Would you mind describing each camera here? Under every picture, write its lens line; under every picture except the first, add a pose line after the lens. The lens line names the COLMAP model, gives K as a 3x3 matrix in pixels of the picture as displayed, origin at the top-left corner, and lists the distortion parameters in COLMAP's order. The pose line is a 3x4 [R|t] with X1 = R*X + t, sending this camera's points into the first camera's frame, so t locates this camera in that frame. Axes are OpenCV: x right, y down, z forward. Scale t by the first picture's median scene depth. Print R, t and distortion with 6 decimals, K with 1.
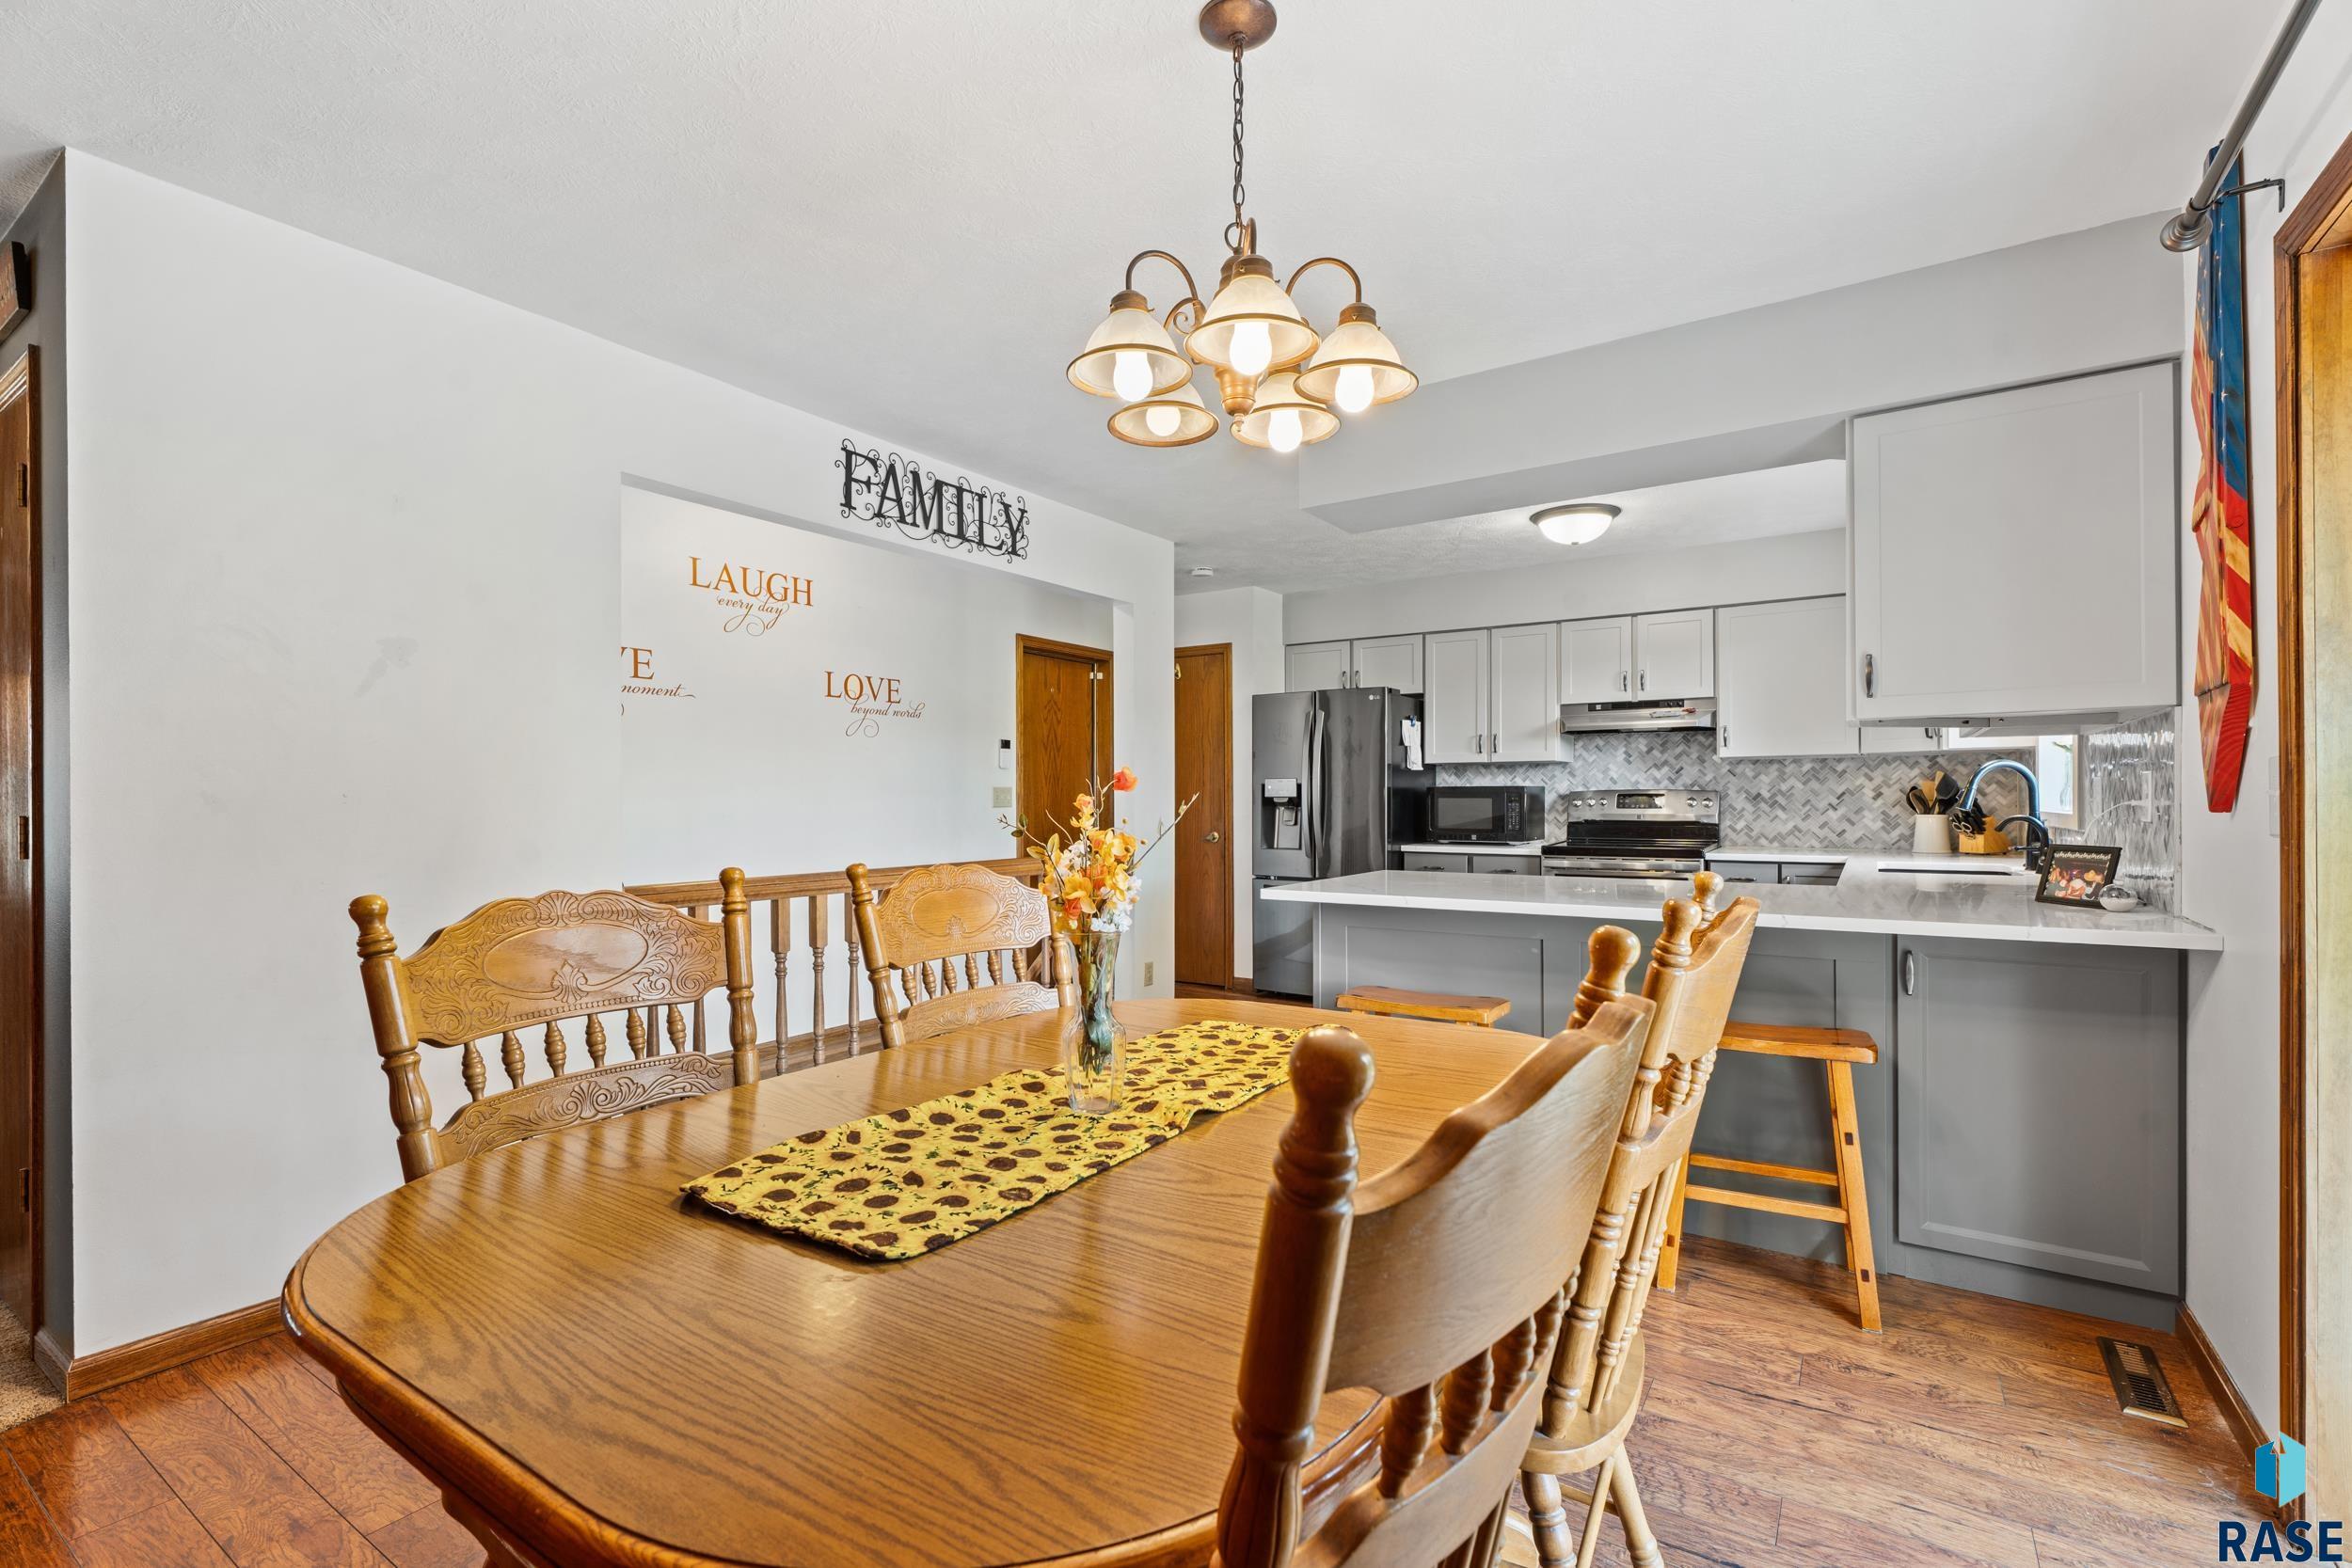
lens RADIAL K [[1046.3, 0, 1173.8], [0, 1046.3, 794.0], [0, 0, 1]] dist [0.000087, 0.000431]
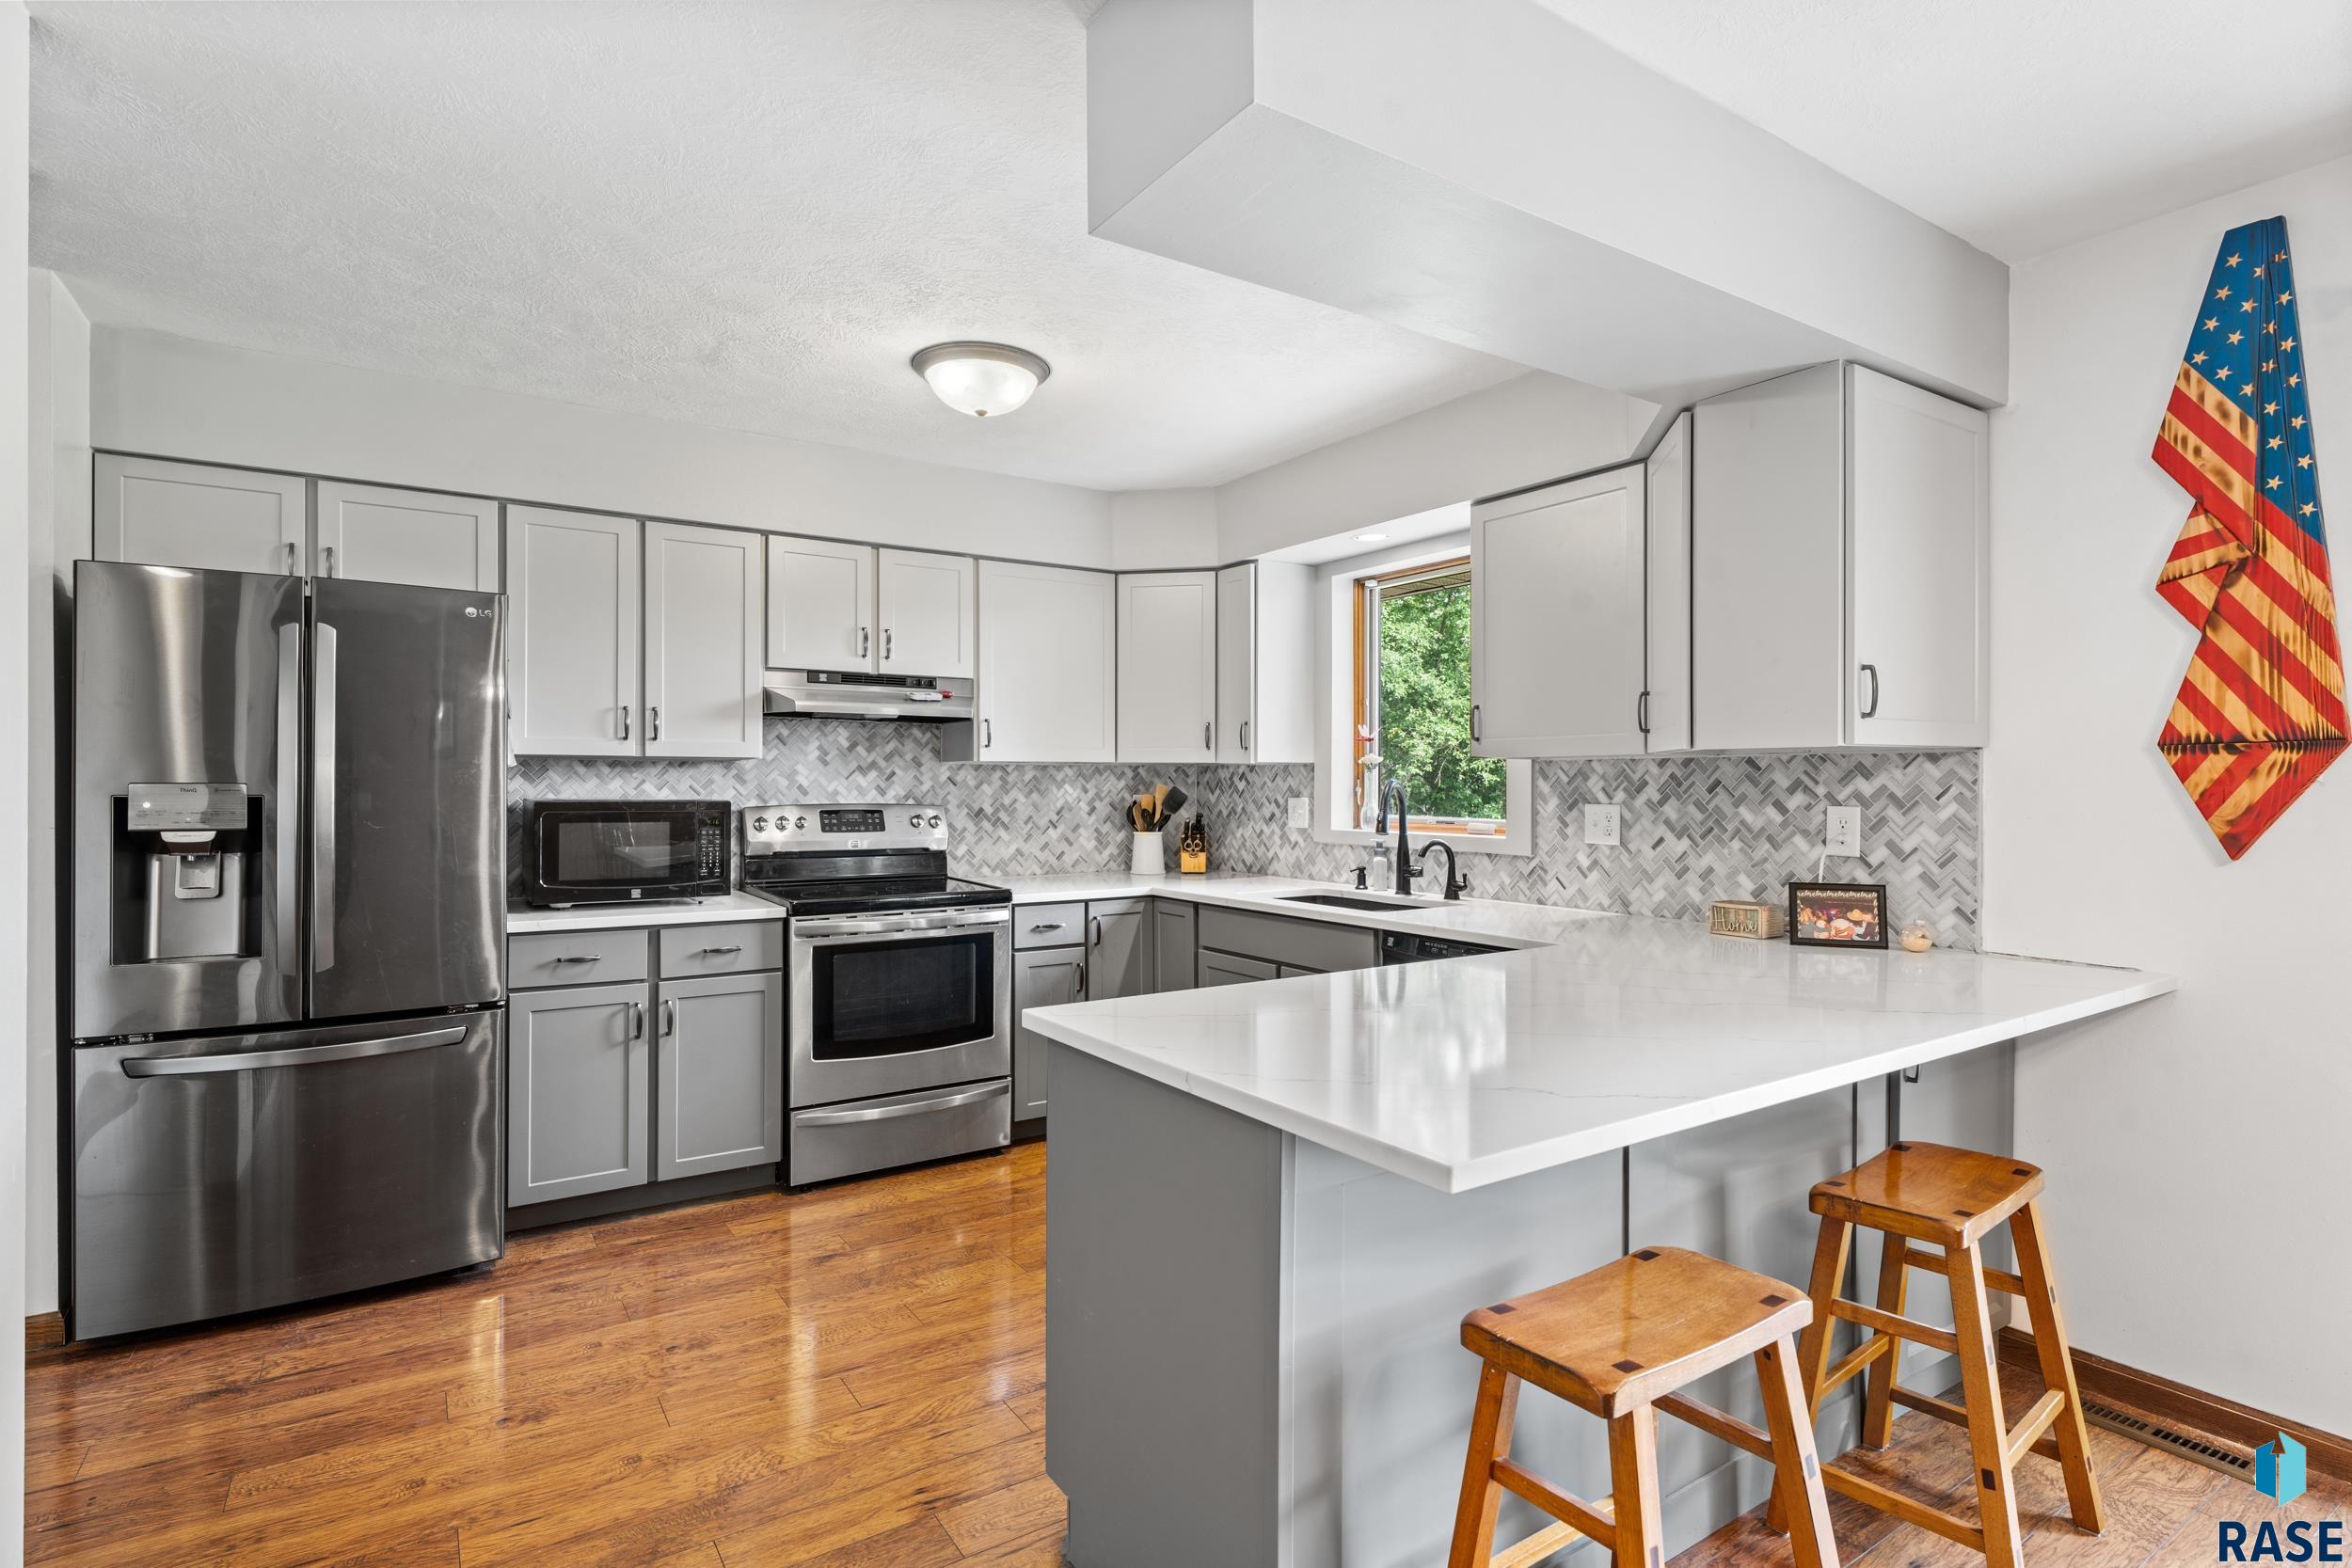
lens RADIAL K [[1170.2, 0, 1175.5], [0, 1170.2, 783.8], [0, 0, 1]] dist [0.004665, 0.000421]
pose [[0.385972, 0.004897, 0.922498, -0.184345], [-0.007335, 0.999971, -0.002240, -0.018122], [-0.922481, -0.005902, 0.385997, 0.543352]]
